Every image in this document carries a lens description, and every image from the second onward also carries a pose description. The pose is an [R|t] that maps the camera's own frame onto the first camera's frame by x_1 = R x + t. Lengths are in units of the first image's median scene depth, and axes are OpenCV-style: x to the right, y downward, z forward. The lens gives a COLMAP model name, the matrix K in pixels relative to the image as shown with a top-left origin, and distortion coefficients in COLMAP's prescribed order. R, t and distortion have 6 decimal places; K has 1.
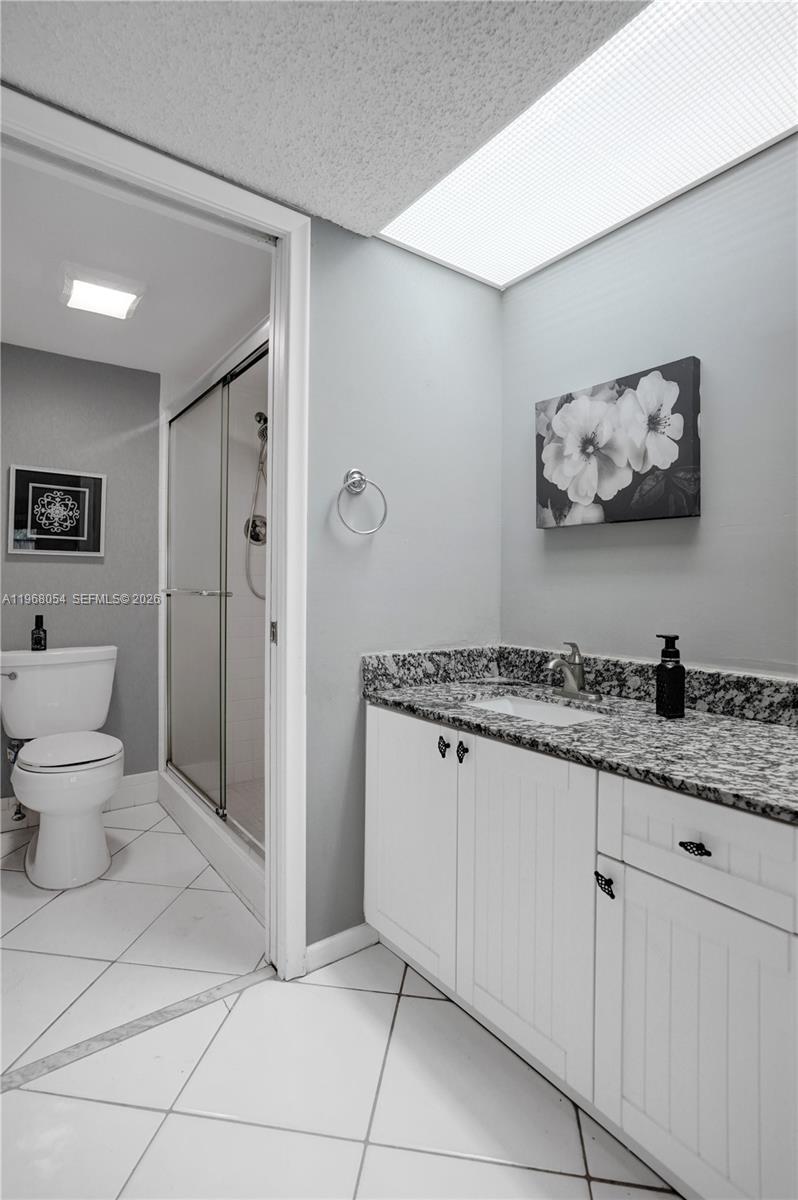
lens RADIAL K [[572.2, 0, 403.5], [0, 572.2, 583.1], [0, 0, 1]] dist [-0.048868, 0.025638]
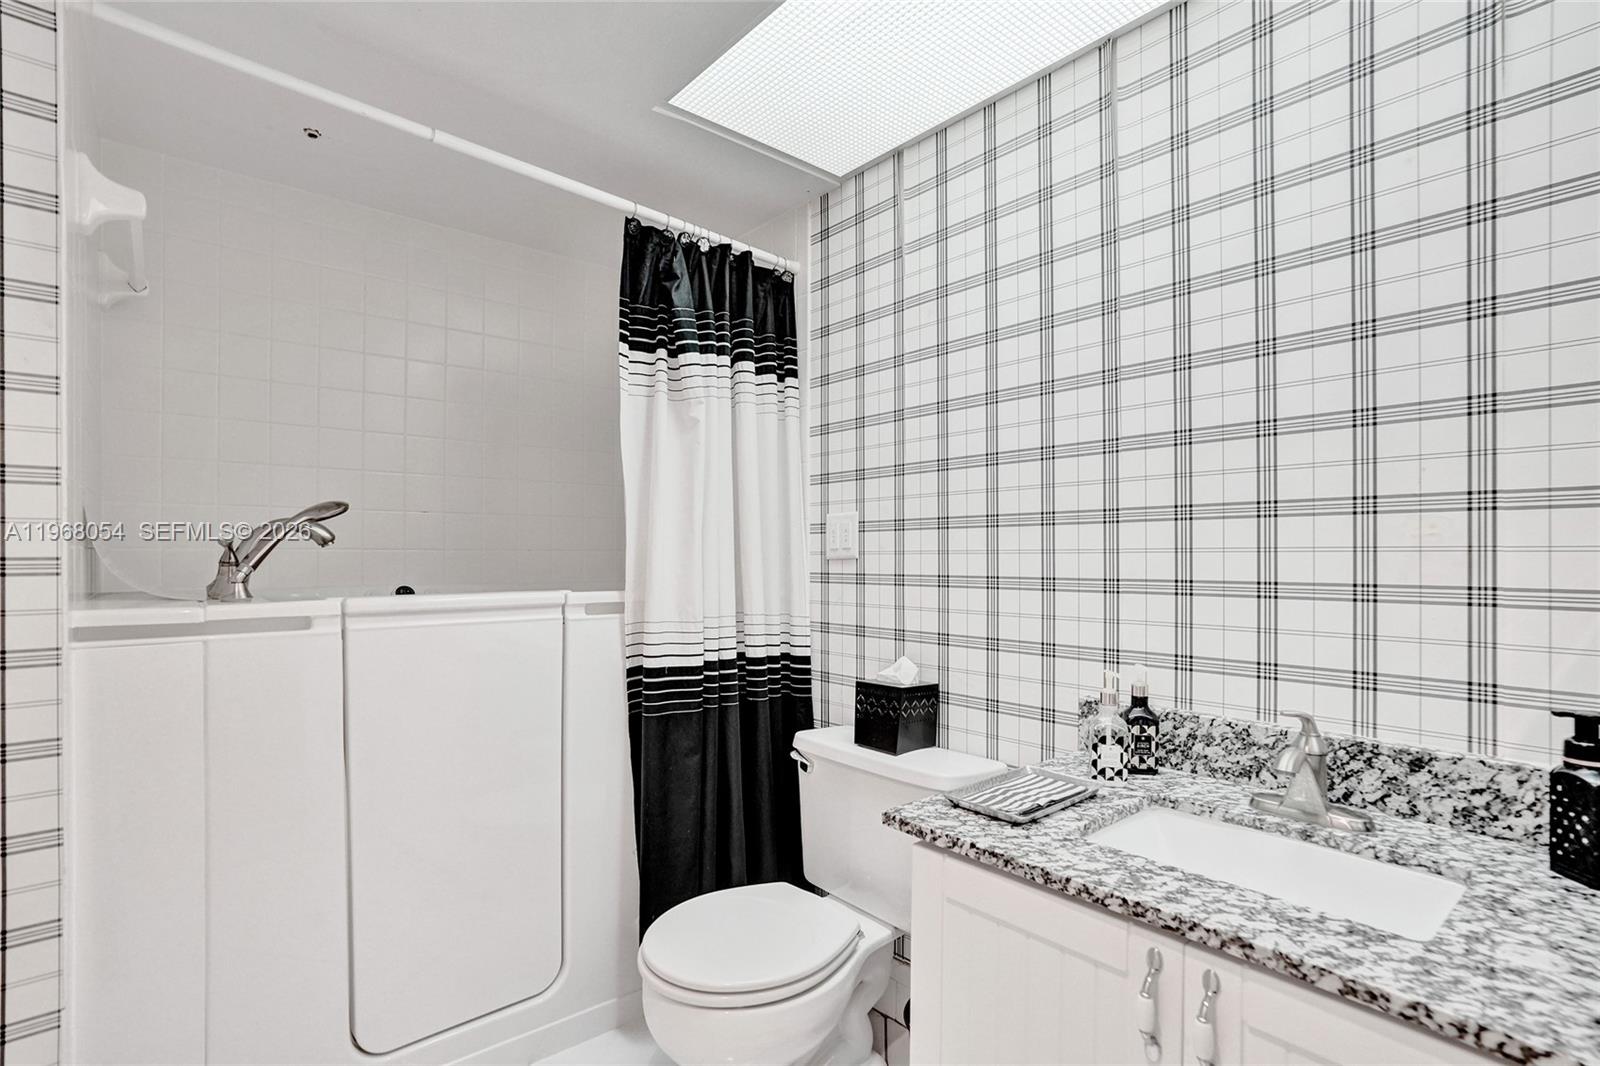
lens RADIAL K [[769.1, 0, 803.2], [0, 769.1, 541.9], [0, 0, 1]] dist [-0.050972, 0.026589]
pose [[0.997355, -0.010445, 0.071933, -0.192086], [0.011081, 0.999903, -0.008442, -0.044023], [-0.071838, 0.009216, 0.997374, 0.336105]]
